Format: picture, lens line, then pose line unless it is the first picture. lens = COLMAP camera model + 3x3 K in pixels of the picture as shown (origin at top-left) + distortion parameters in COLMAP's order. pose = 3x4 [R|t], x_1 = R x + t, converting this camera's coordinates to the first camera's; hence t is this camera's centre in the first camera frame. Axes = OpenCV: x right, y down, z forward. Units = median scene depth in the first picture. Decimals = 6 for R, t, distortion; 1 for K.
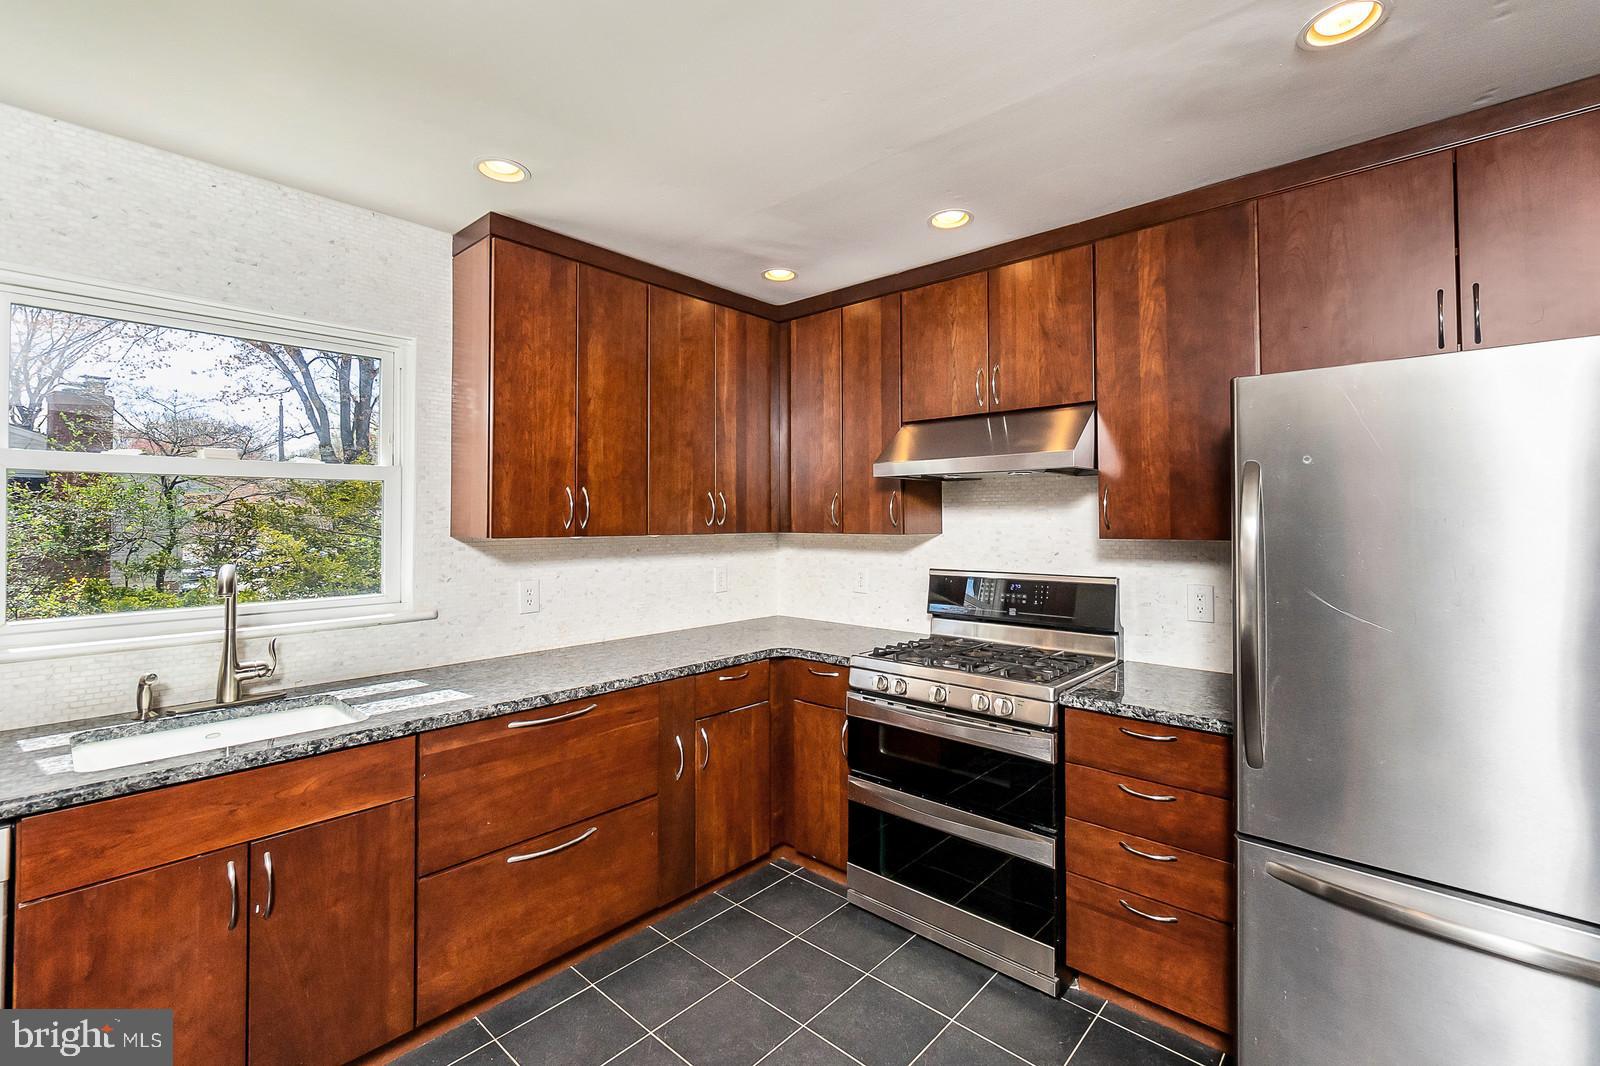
lens RADIAL K [[698.4, 0, 801.8], [0, 698.4, 508.0], [0, 0, 1]] dist [-0.004942, 0.000830]
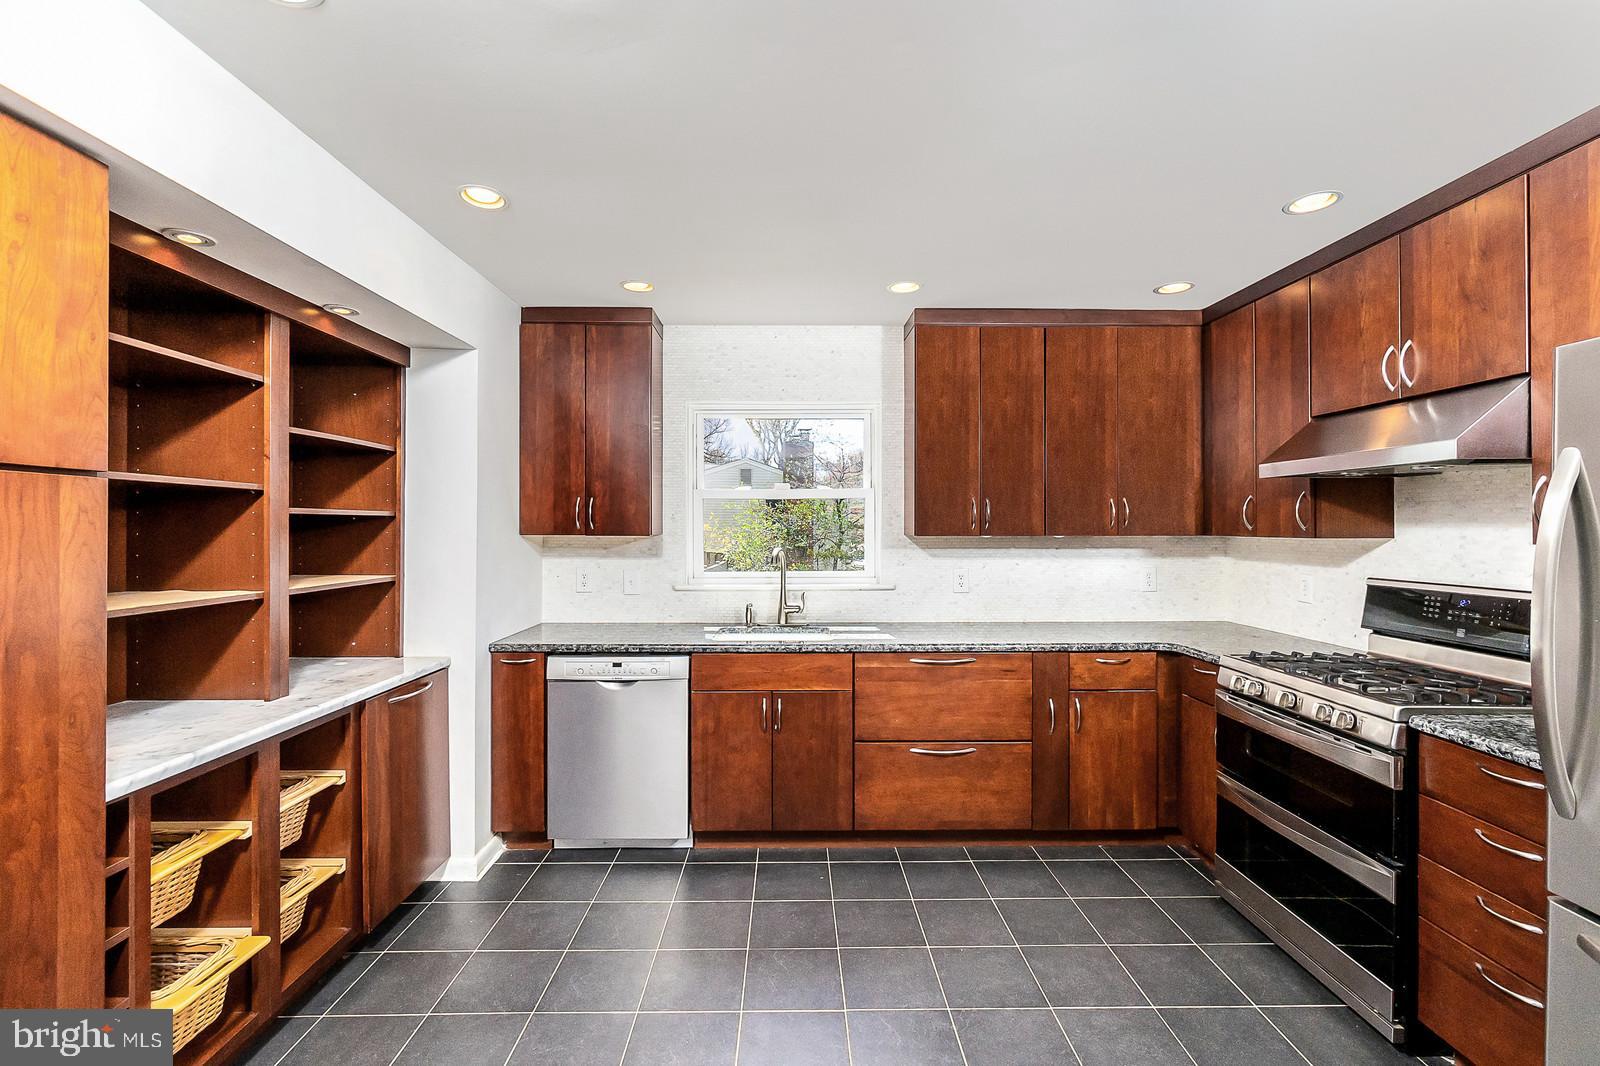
lens RADIAL K [[705.1, 0, 800.0], [0, 705.1, 533.0], [0, 0, 1]] dist [-0.001710, 0.000300]
pose [[0.676984, 0.007268, -0.735962, 0.470335], [0.011952, 0.999711, 0.020868, 0.004095], [0.735901, -0.022923, 0.676701, -0.169793]]
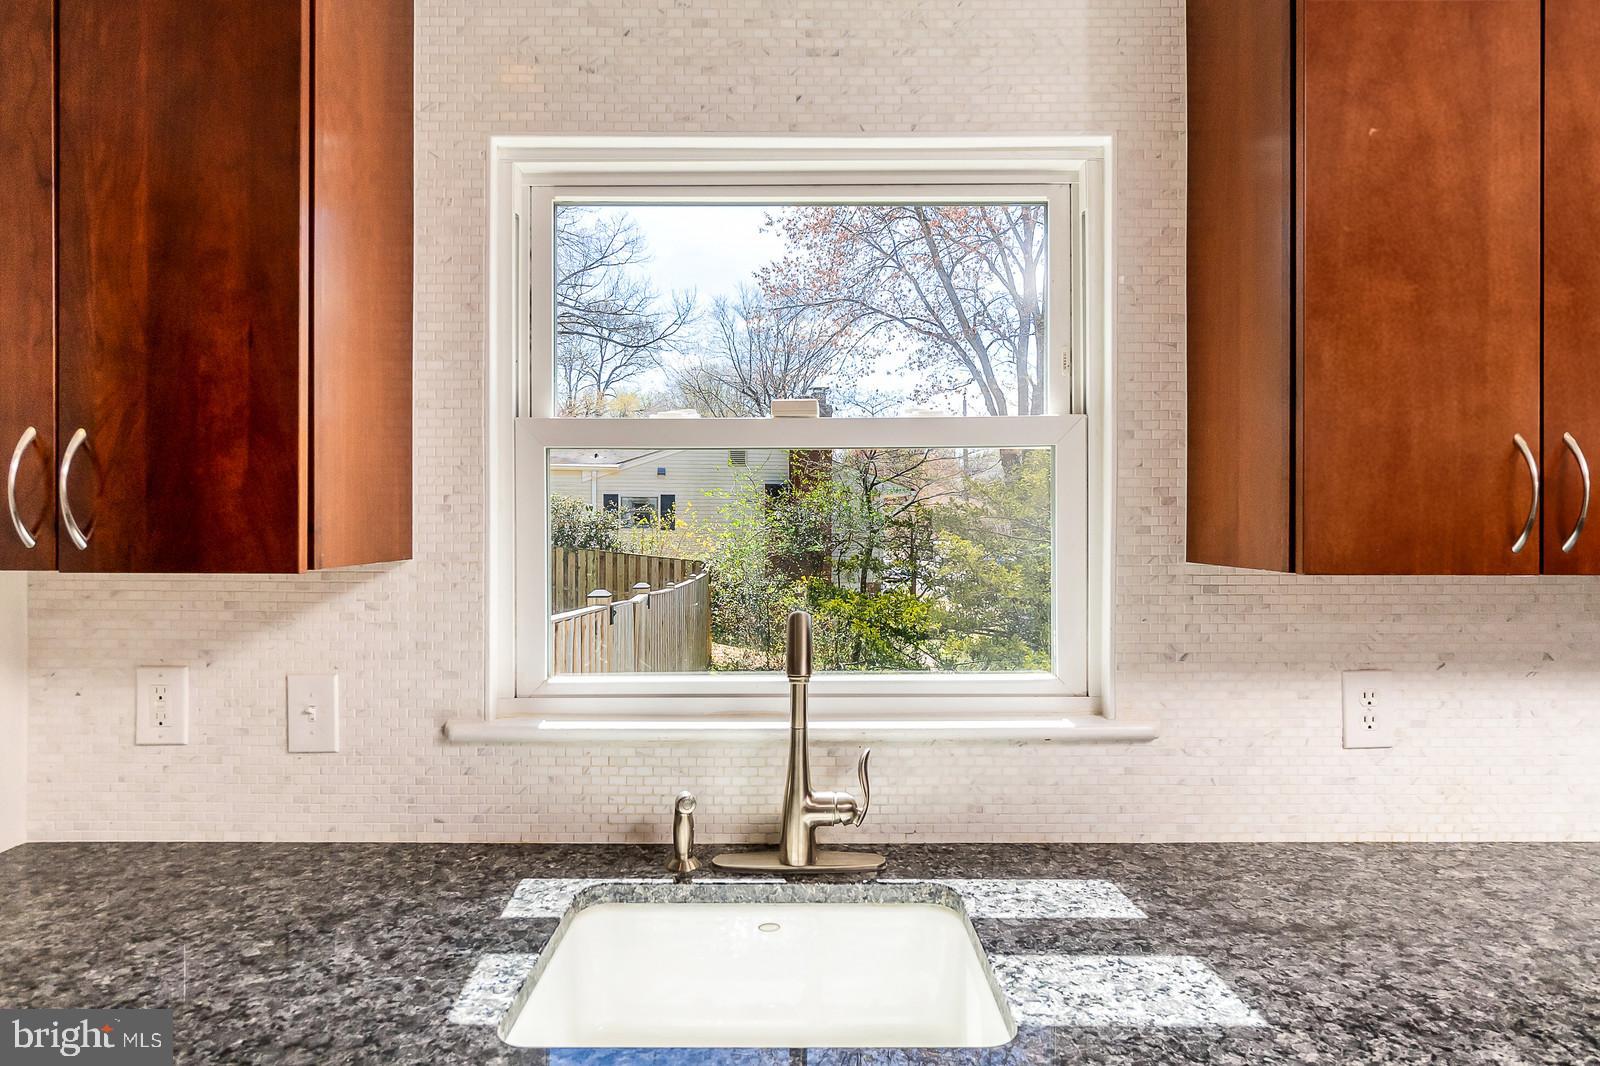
lens RADIAL K [[862.7, 0, 798.3], [0, 862.7, 524.9], [0, 0, 1]] dist [-0.002780, -0.000199]
pose [[0.667990, 0.003768, -0.744161, -0.277706], [0.011353, 0.999819, 0.015253, 0.005410], [0.744084, -0.018637, 0.667826, 0.476599]]
